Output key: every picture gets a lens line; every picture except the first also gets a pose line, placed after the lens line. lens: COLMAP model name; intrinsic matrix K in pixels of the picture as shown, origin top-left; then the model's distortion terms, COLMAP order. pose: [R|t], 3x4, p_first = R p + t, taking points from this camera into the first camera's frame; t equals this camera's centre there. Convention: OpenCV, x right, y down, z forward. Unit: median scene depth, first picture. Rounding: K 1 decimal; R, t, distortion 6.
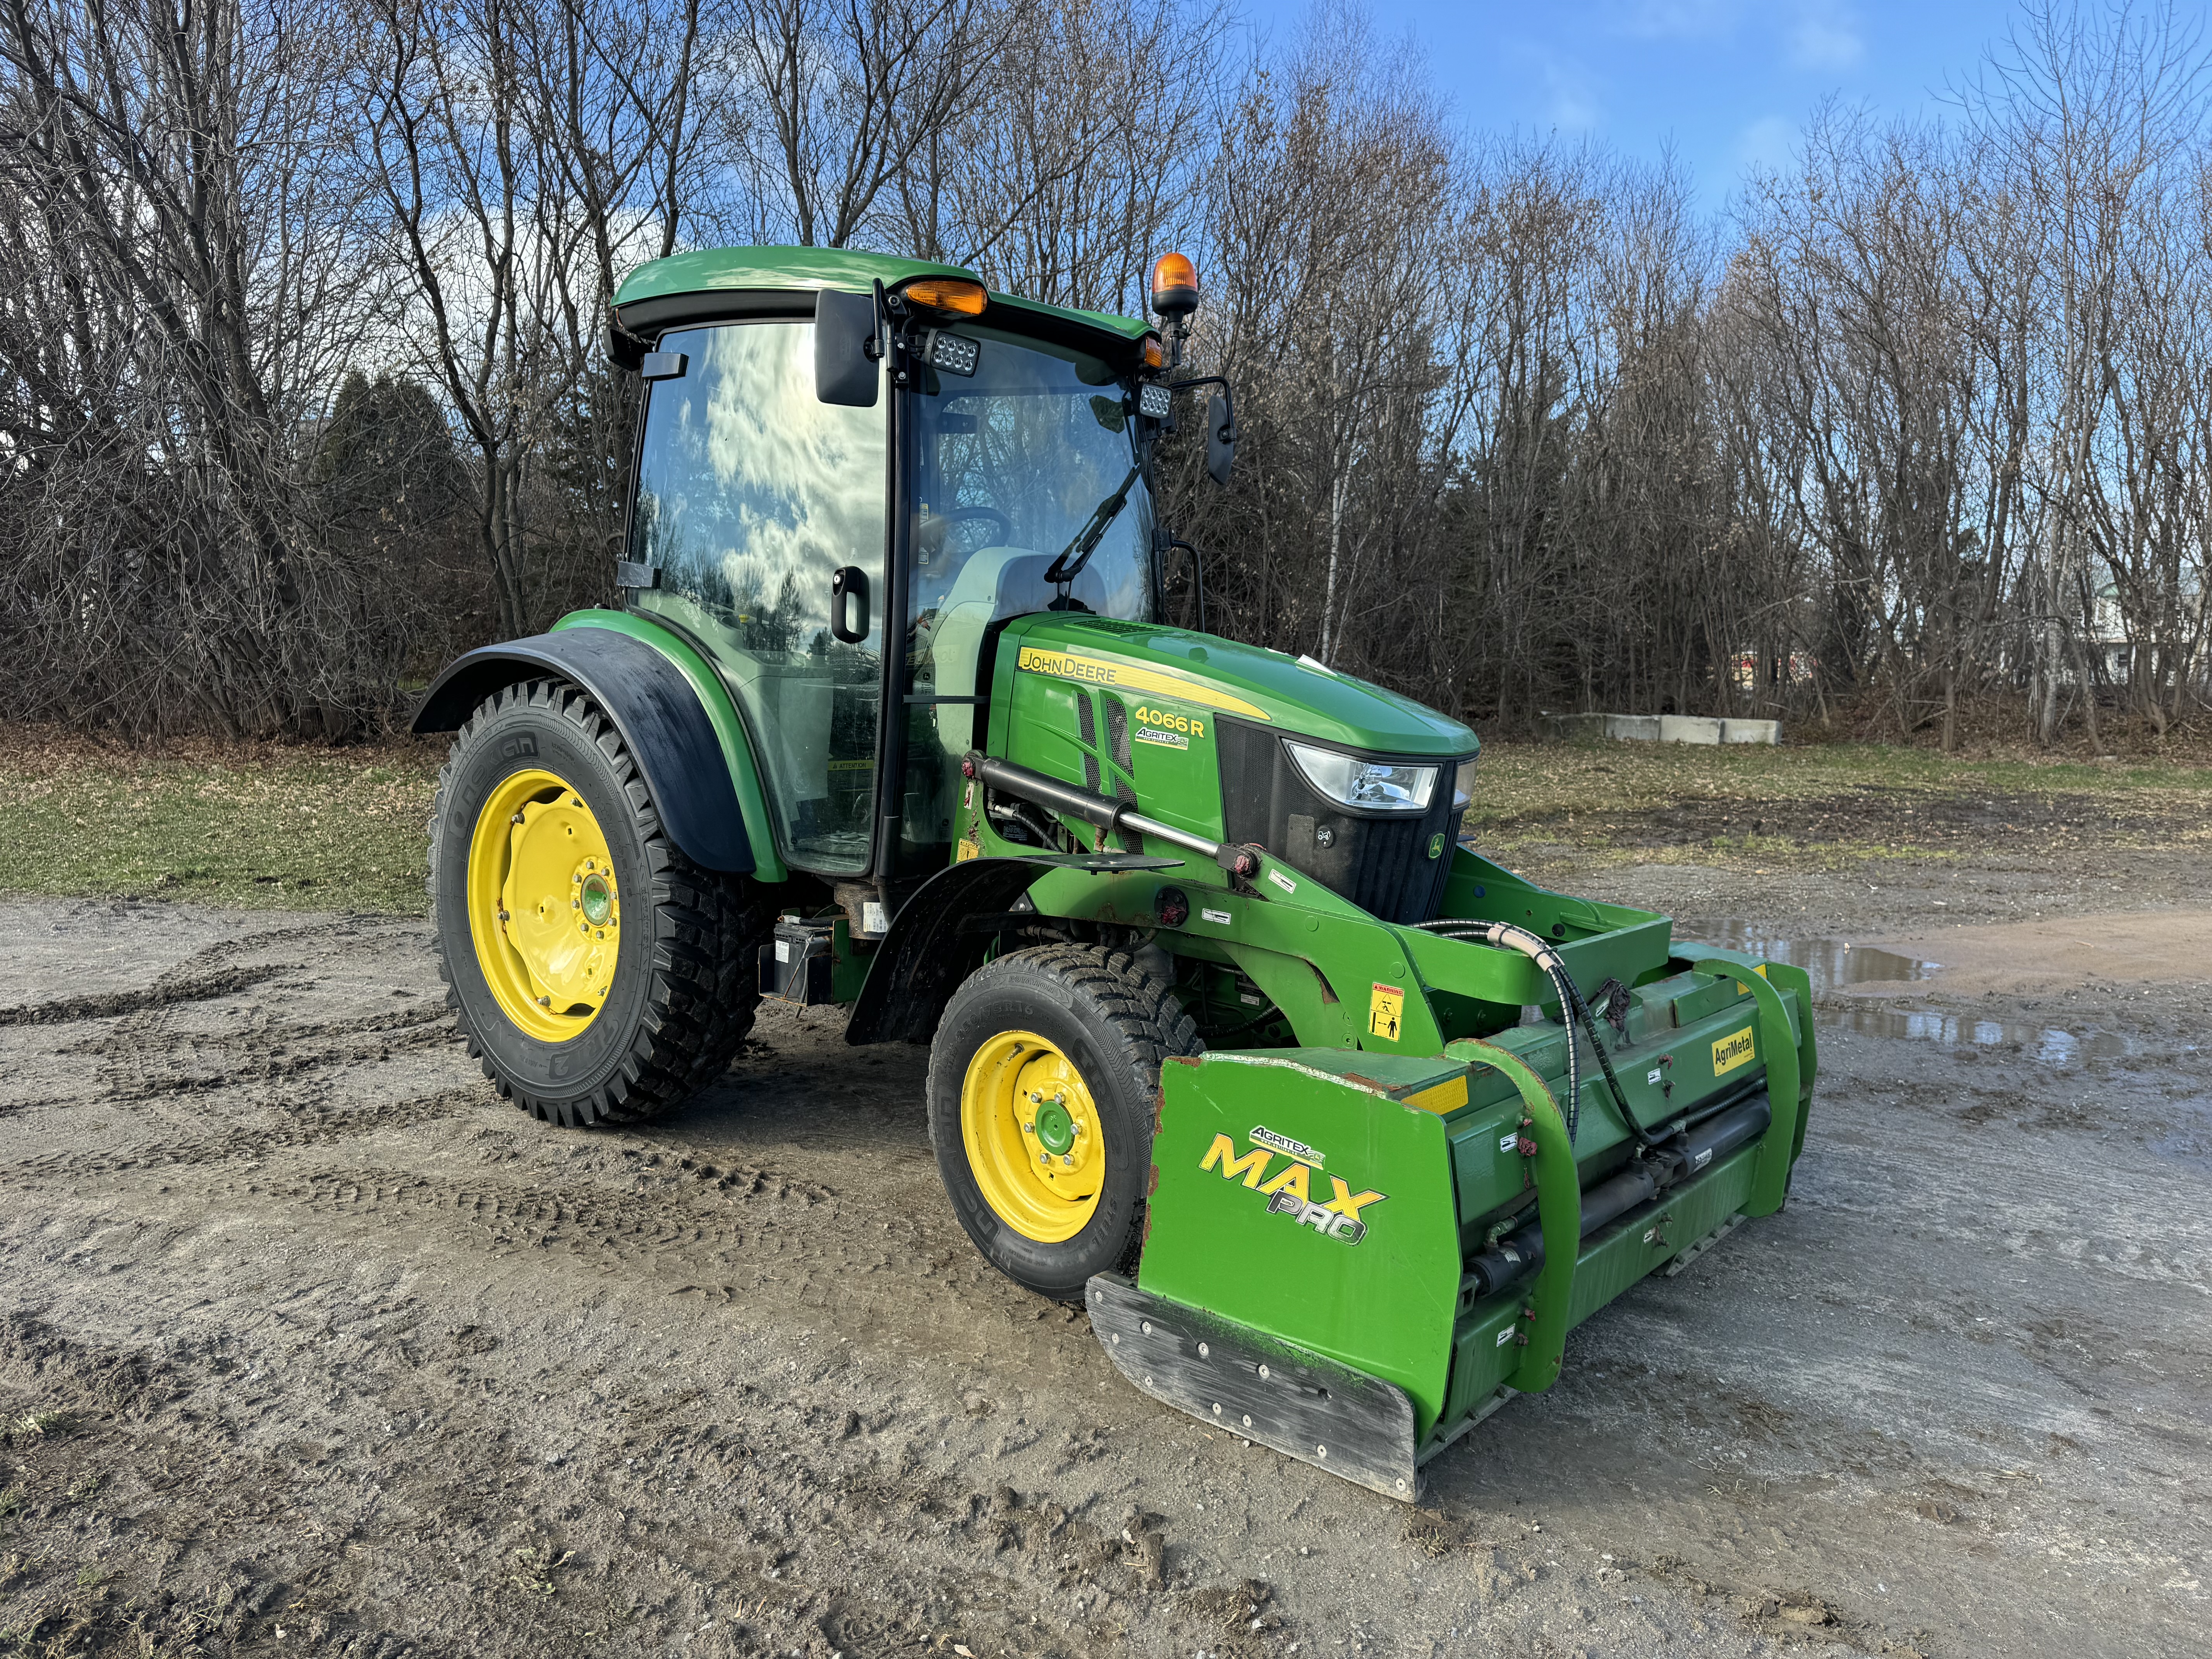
lens RADIAL K [[1534.7, 0, 1104.7], [0, 1534.7, 853.1], [0, 0, 1]] dist [0.032173, -0.032716]
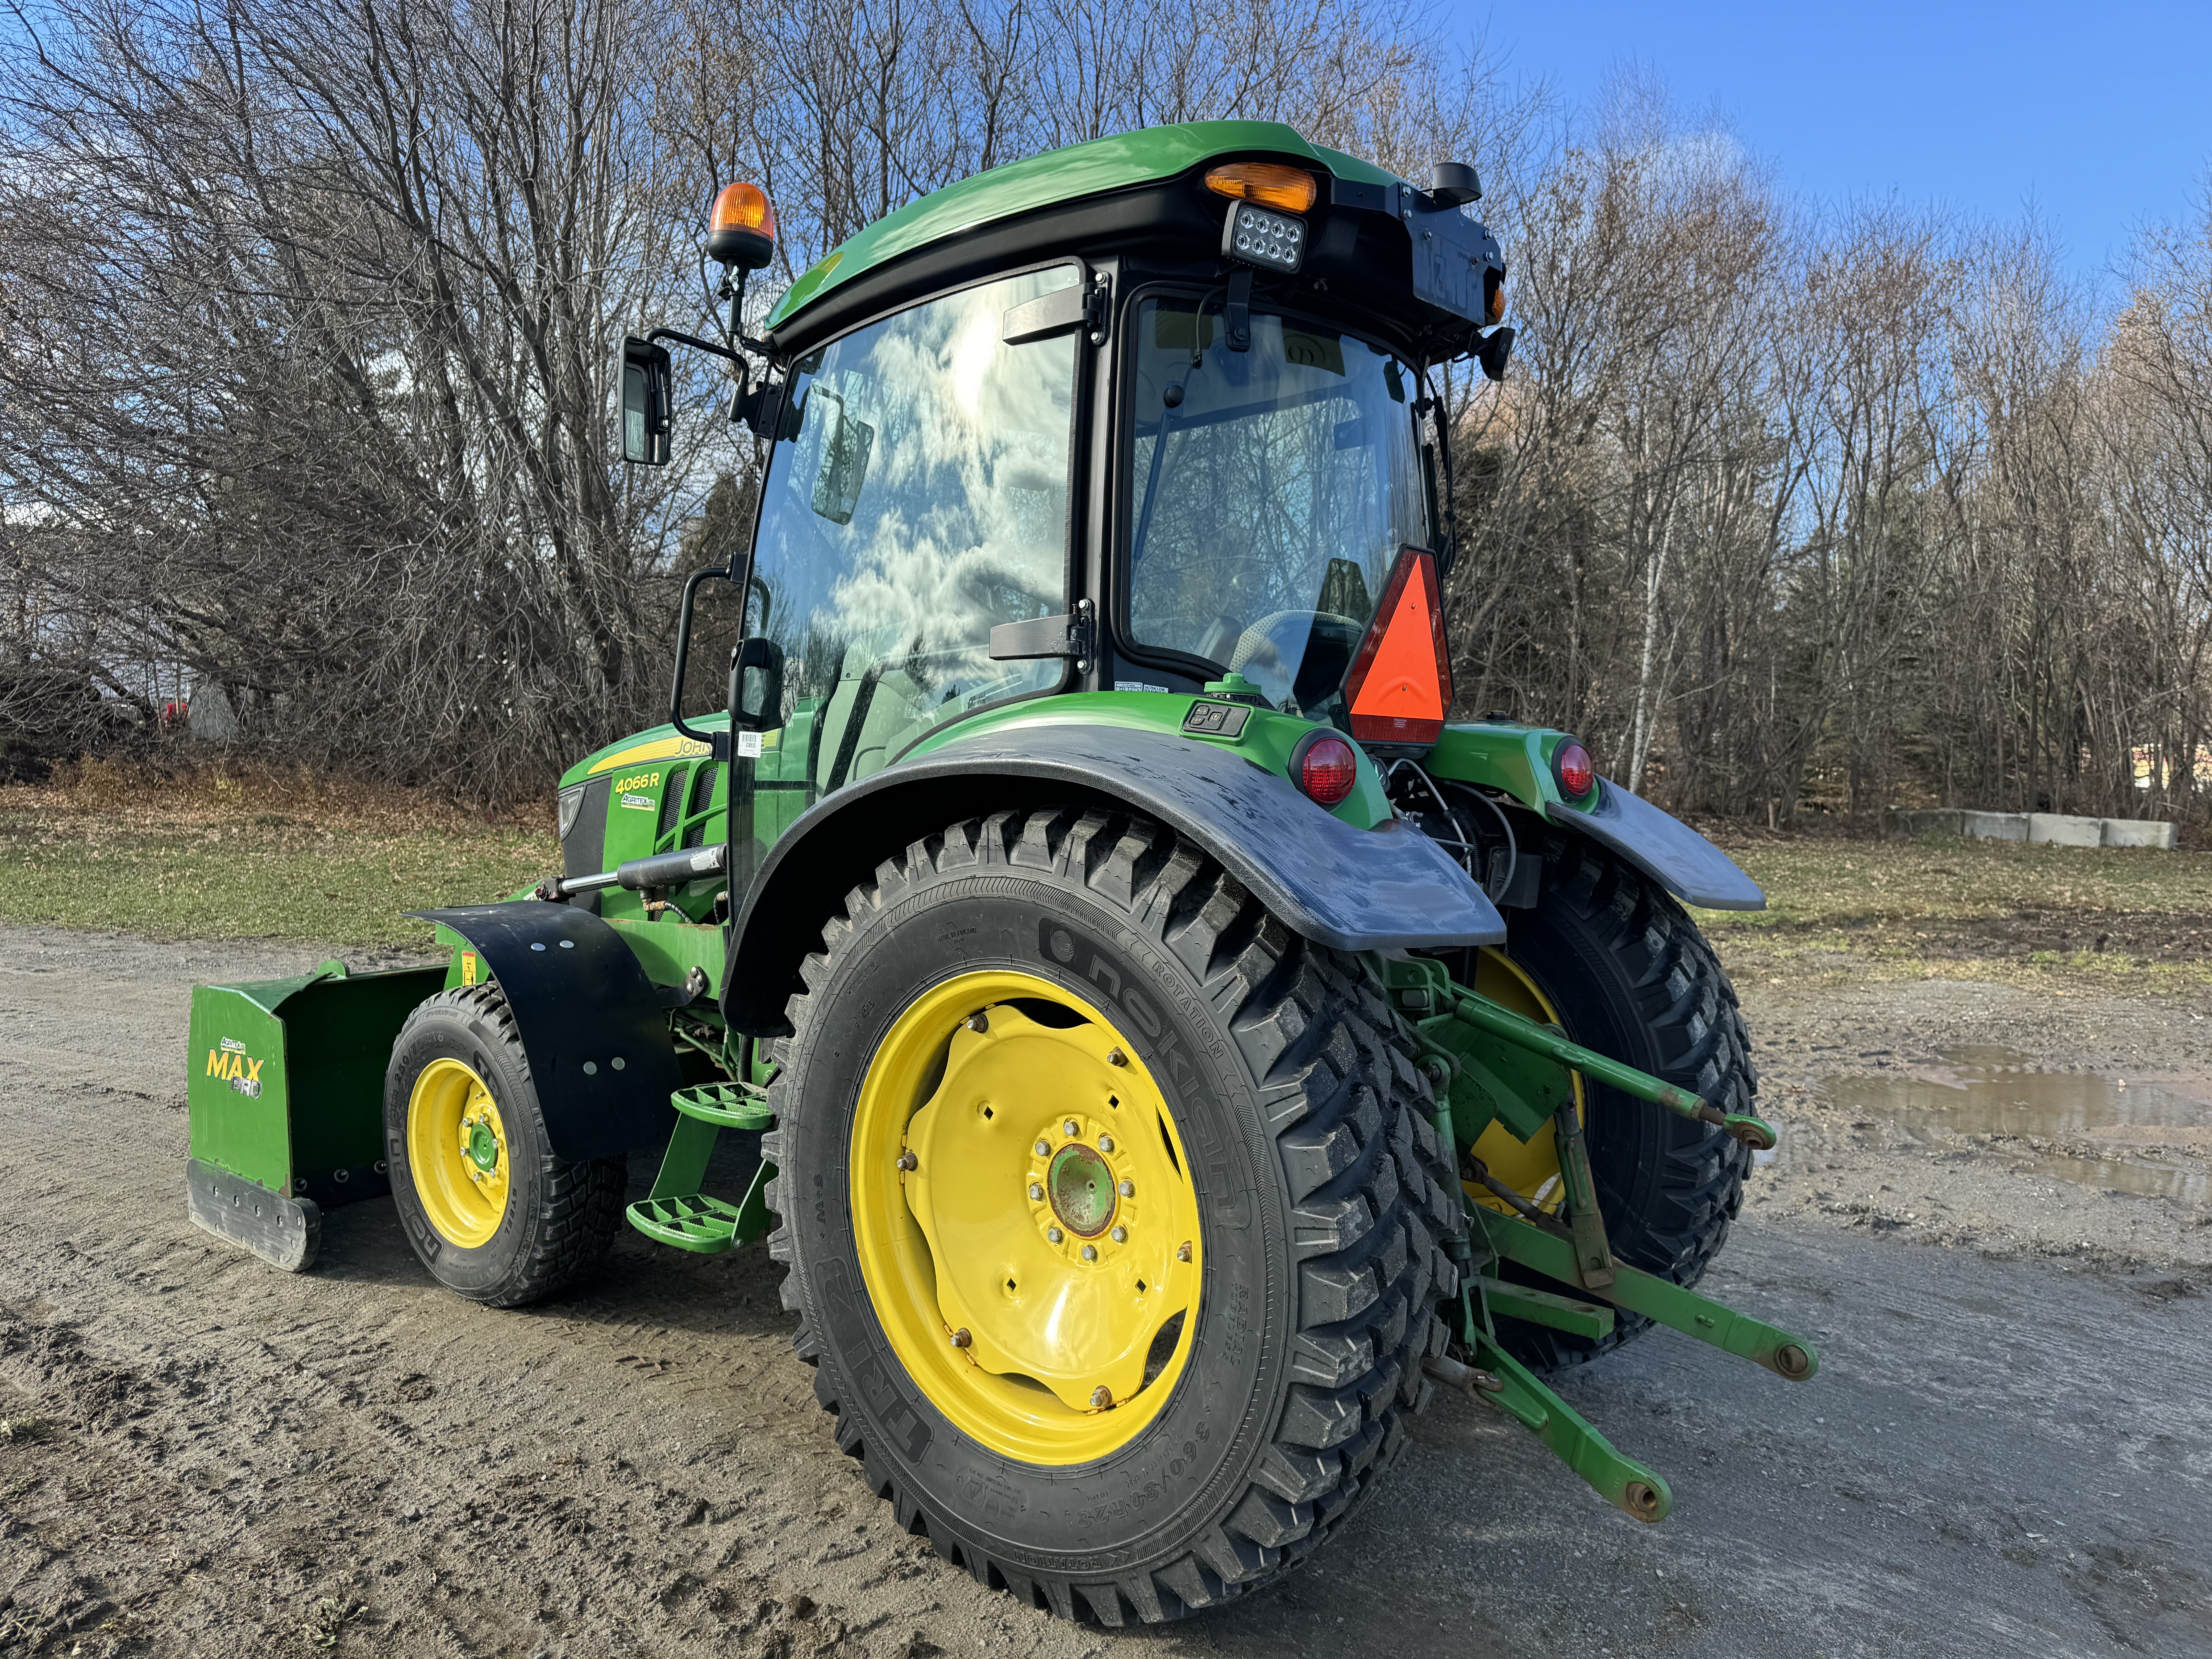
lens RADIAL K [[1554.0, 0, 1106.0], [0, 1554.0, 829.5], [0, 0, 1]] dist [0.010824, -0.009290]
pose [[0.978916, 0.024202, -0.202826, 0.173404], [-0.037984, 0.997205, -0.064334, -0.007599], [0.200702, 0.070682, 0.977099, 0.026669]]
